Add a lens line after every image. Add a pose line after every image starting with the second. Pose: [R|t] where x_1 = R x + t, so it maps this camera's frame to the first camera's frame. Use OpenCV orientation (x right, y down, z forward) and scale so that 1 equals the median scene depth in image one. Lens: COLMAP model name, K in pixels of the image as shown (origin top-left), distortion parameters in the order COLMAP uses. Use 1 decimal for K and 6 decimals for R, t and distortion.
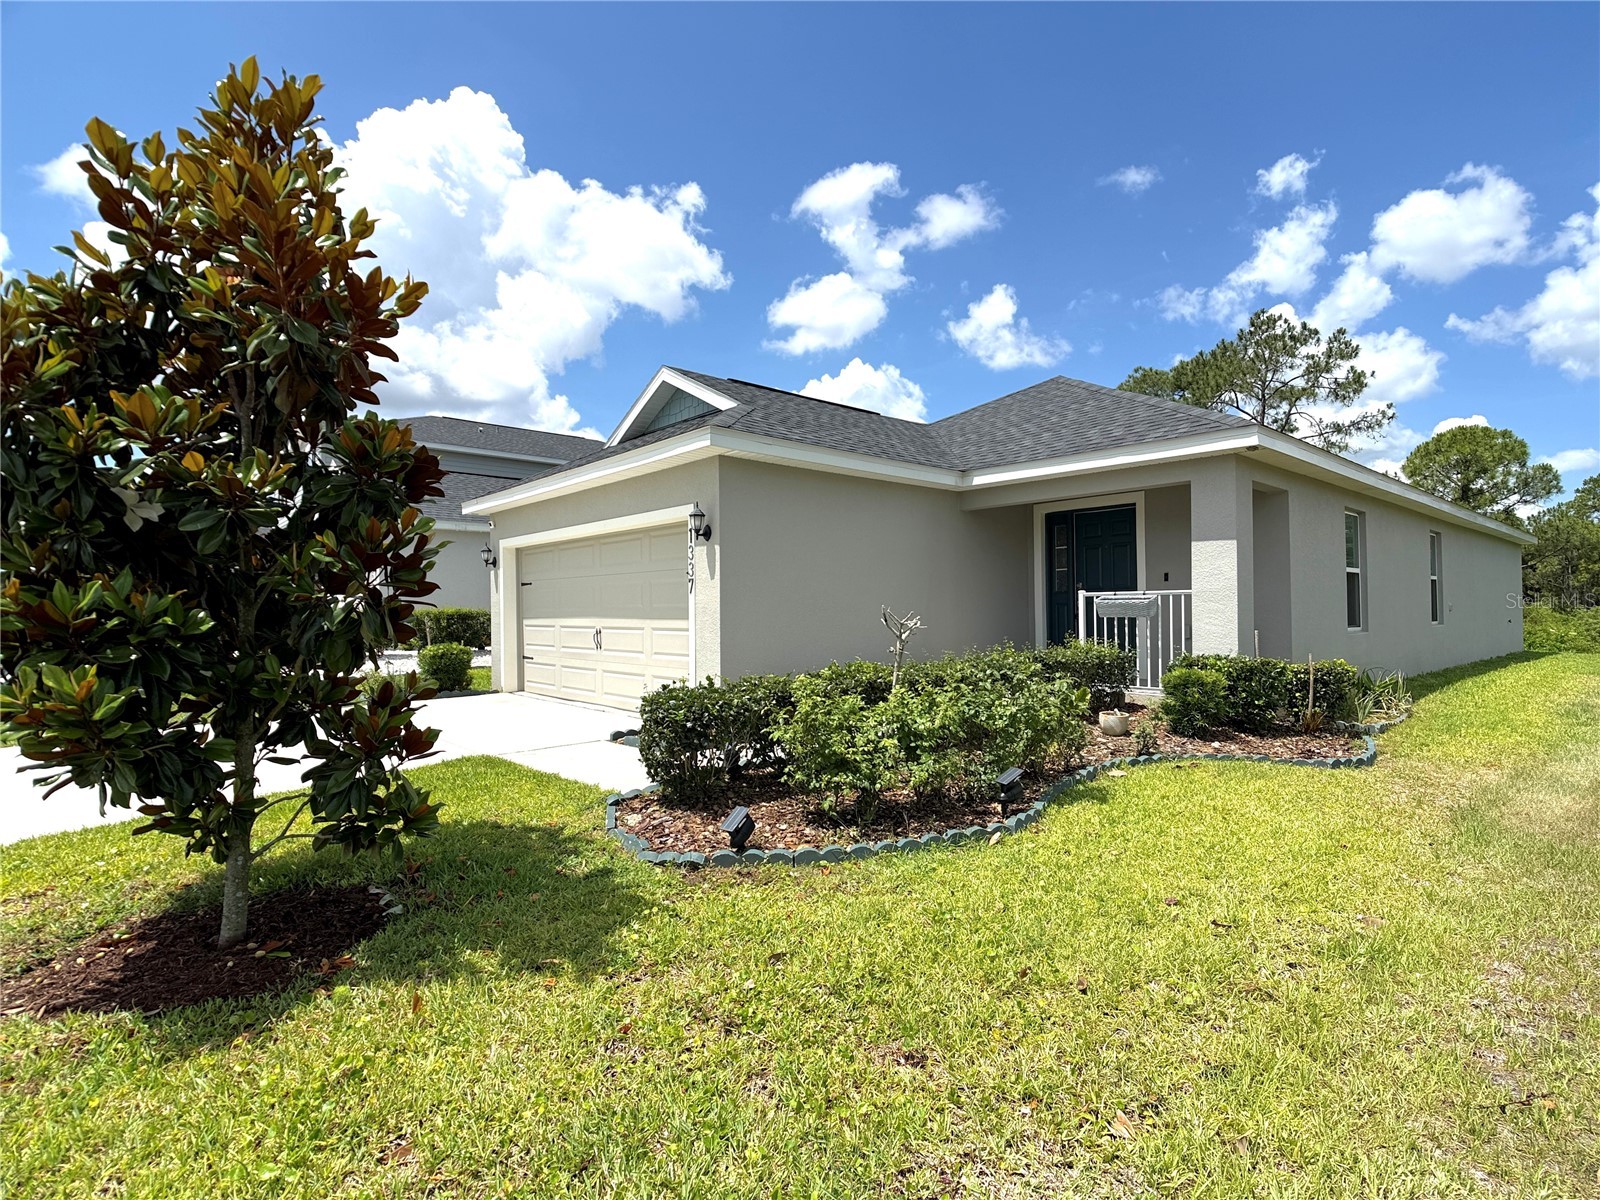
lens RADIAL K [[805.3, 0, 804.4], [0, 805.3, 601.6], [0, 0, 1]] dist [-0.004802, -0.022858]
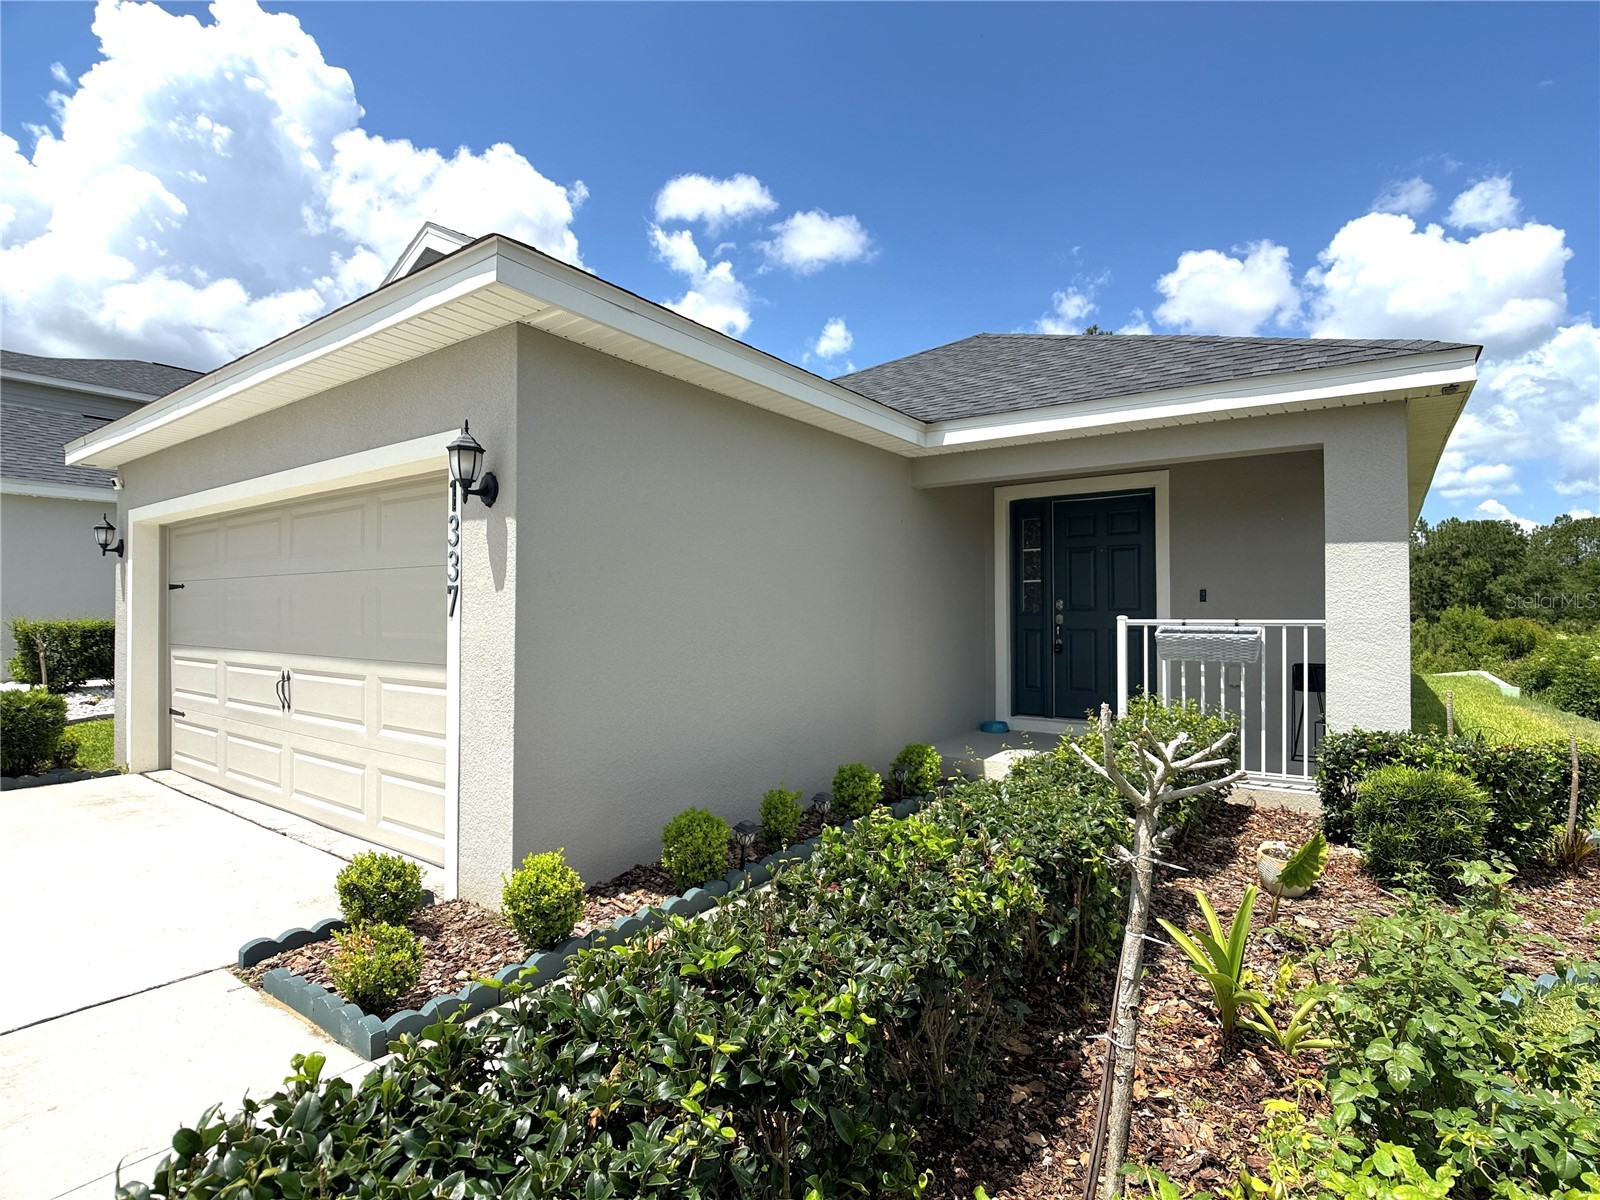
lens RADIAL K [[805.3, 0, 804.4], [0, 805.3, 601.6], [0, 0, 1]] dist [-0.004802, -0.022858]
pose [[0.974177, 0.015422, 0.225256, -0.036448], [-0.013789, 0.999866, -0.008823, -0.014536], [-0.225362, 0.005489, 0.974260, 0.397691]]
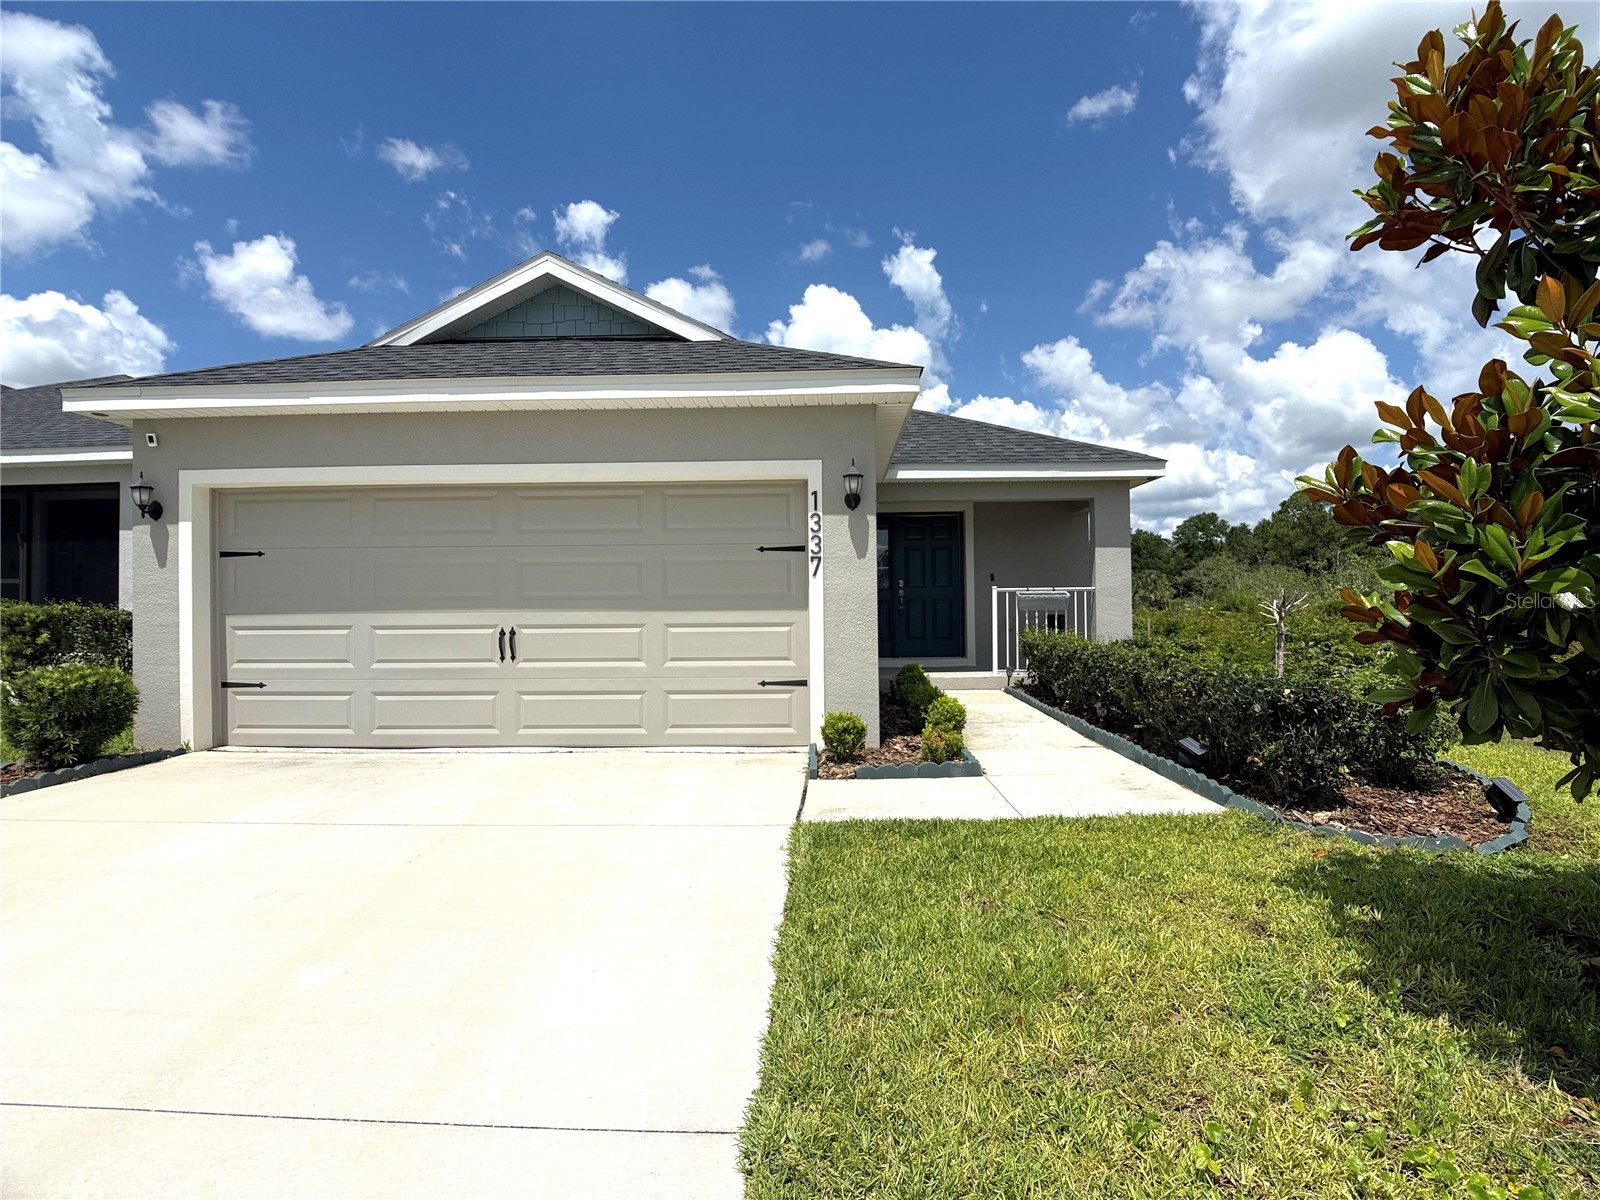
lens RADIAL K [[829.0, 0, 800.0], [0, 829.0, 600.0], [0, 0, 1]] dist [-0.001944, -0.026531]
pose [[0.682282, 0.012043, 0.730990, -0.595637], [-0.005131, 0.999919, -0.011685, 0.018004], [-0.731071, 0.004222, 0.682288, 0.381243]]
